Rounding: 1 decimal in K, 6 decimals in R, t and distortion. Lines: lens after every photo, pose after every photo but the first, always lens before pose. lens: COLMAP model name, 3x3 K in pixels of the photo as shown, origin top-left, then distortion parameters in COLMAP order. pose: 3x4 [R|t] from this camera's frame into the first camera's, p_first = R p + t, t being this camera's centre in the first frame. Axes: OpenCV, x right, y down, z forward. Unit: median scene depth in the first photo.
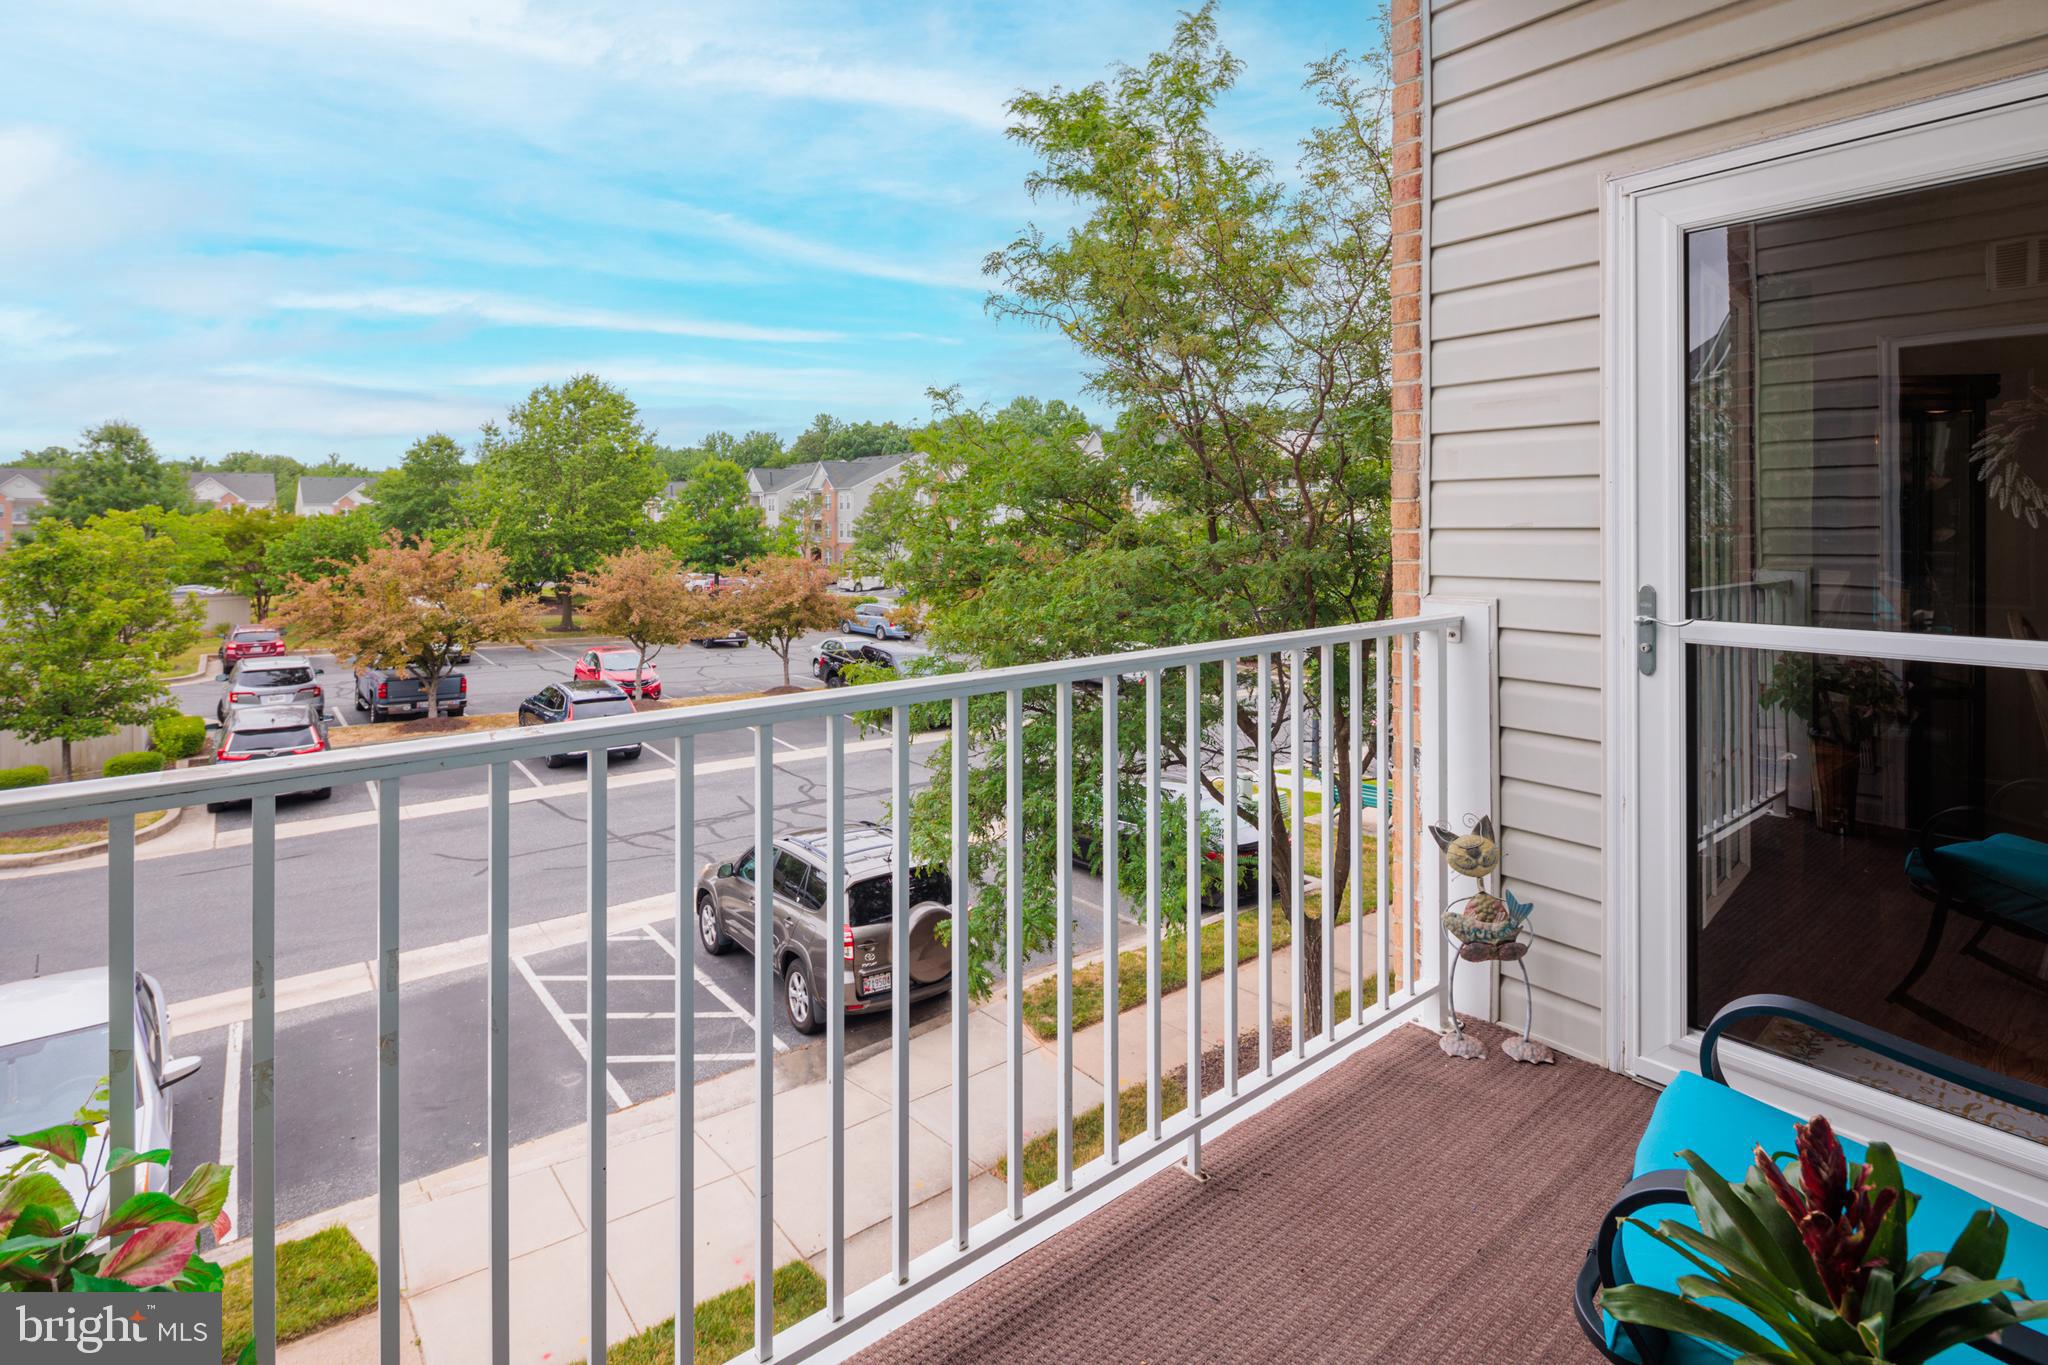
lens RADIAL K [[997.1, 0, 1016.4], [0, 997.1, 525.9], [0, 0, 1]] dist [-0.000220, -0.000409]
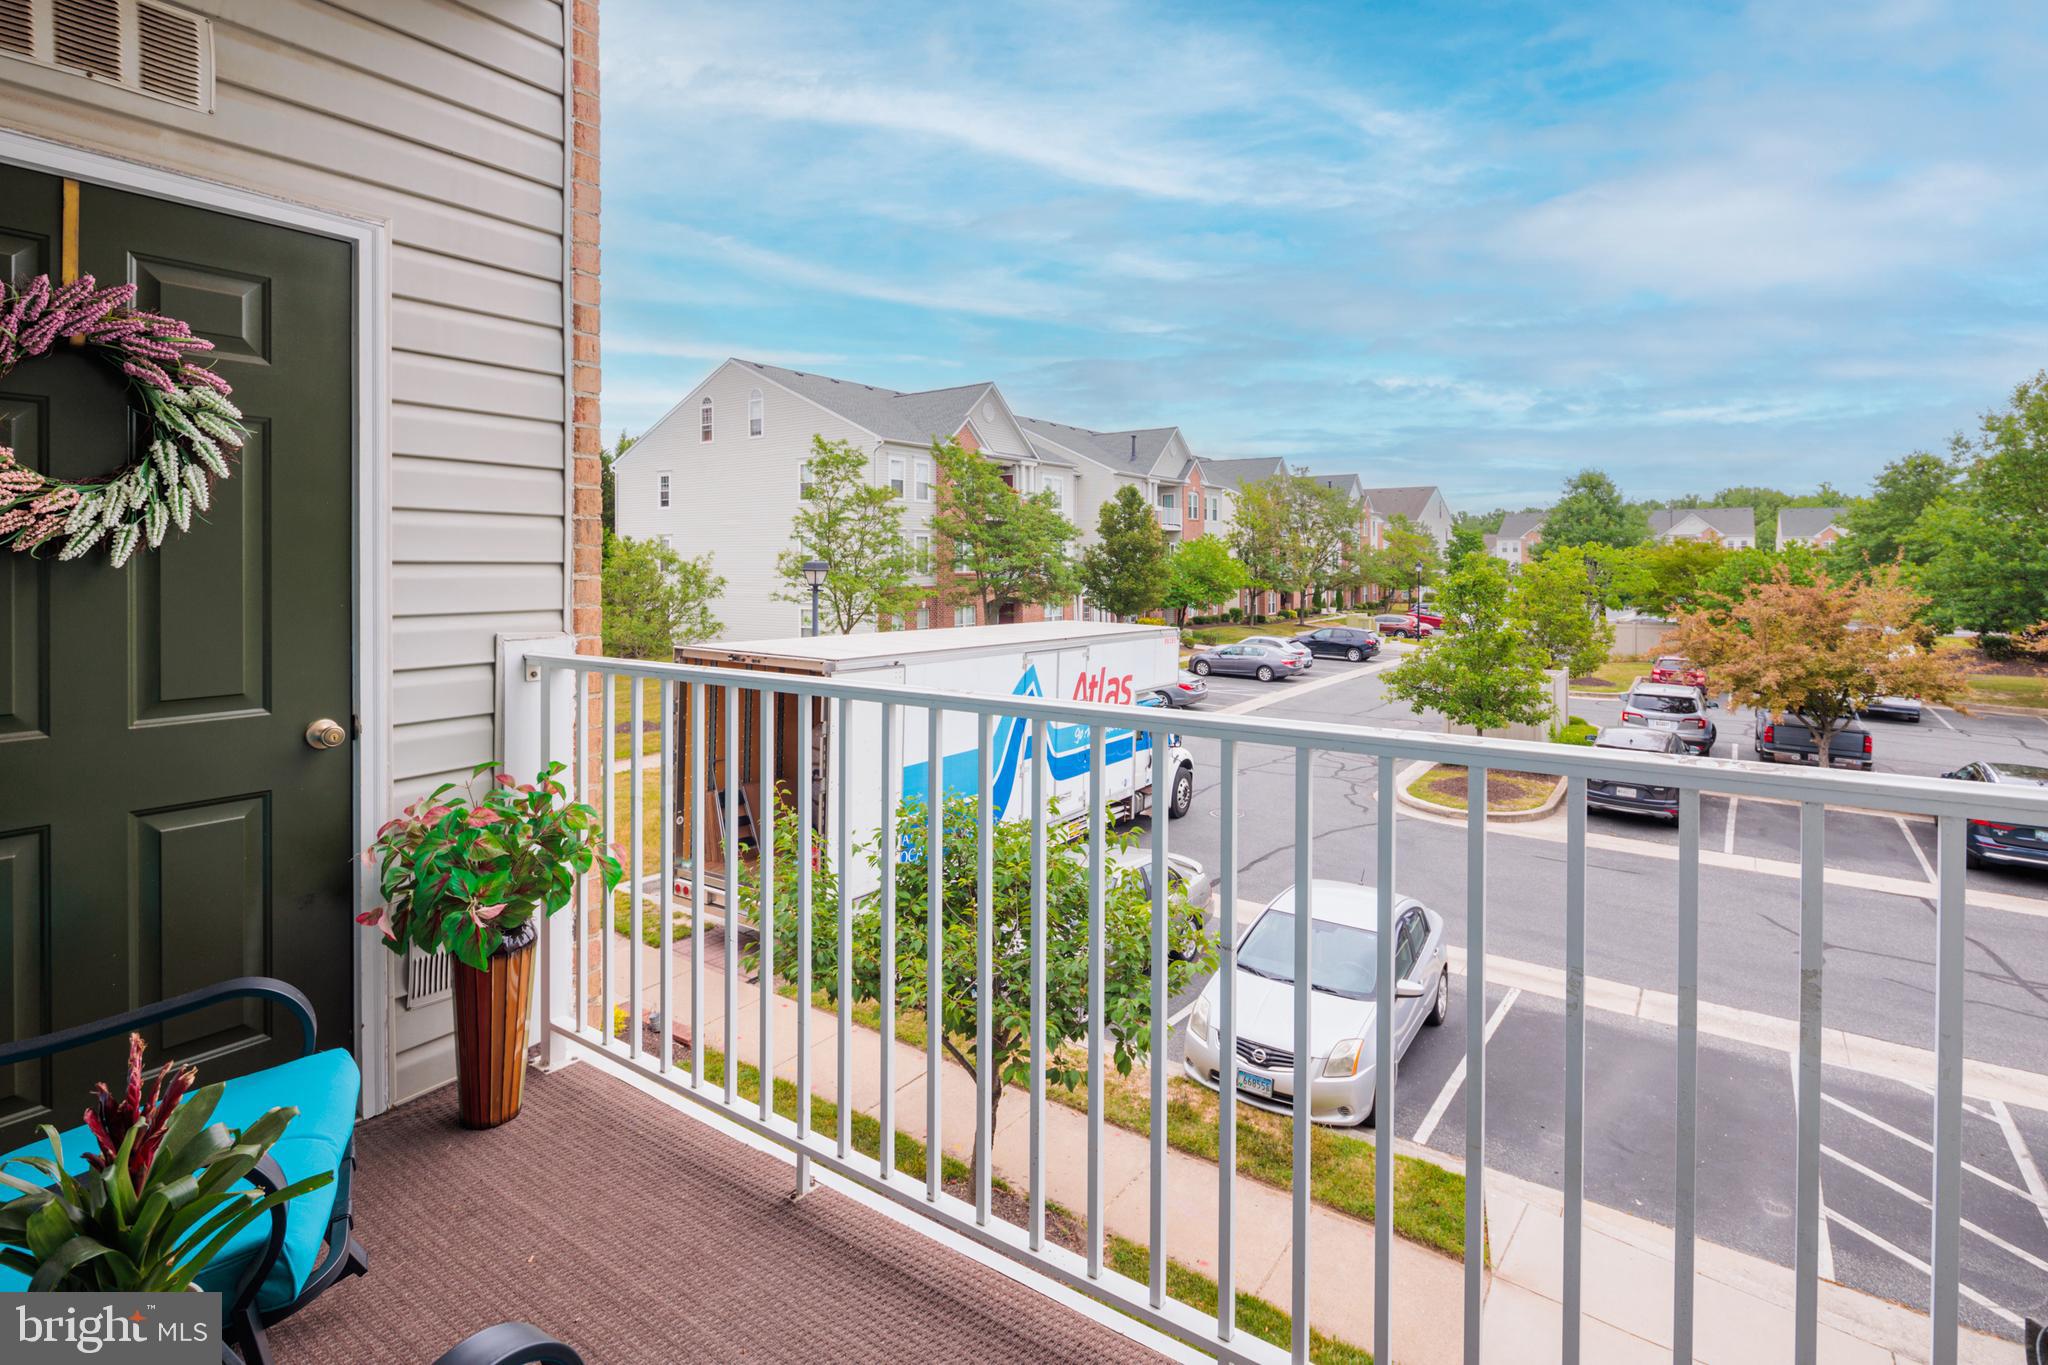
lens RADIAL K [[1002.0, 0, 1017.9], [0, 1002.0, 580.0], [0, 0, 1]] dist [0.001975, -0.000294]
pose [[0.269860, 0.021026, -0.962670, 0.079909], [-0.002476, 0.999773, 0.021142, 0.001813], [0.962896, -0.003322, 0.269851, 0.064322]]
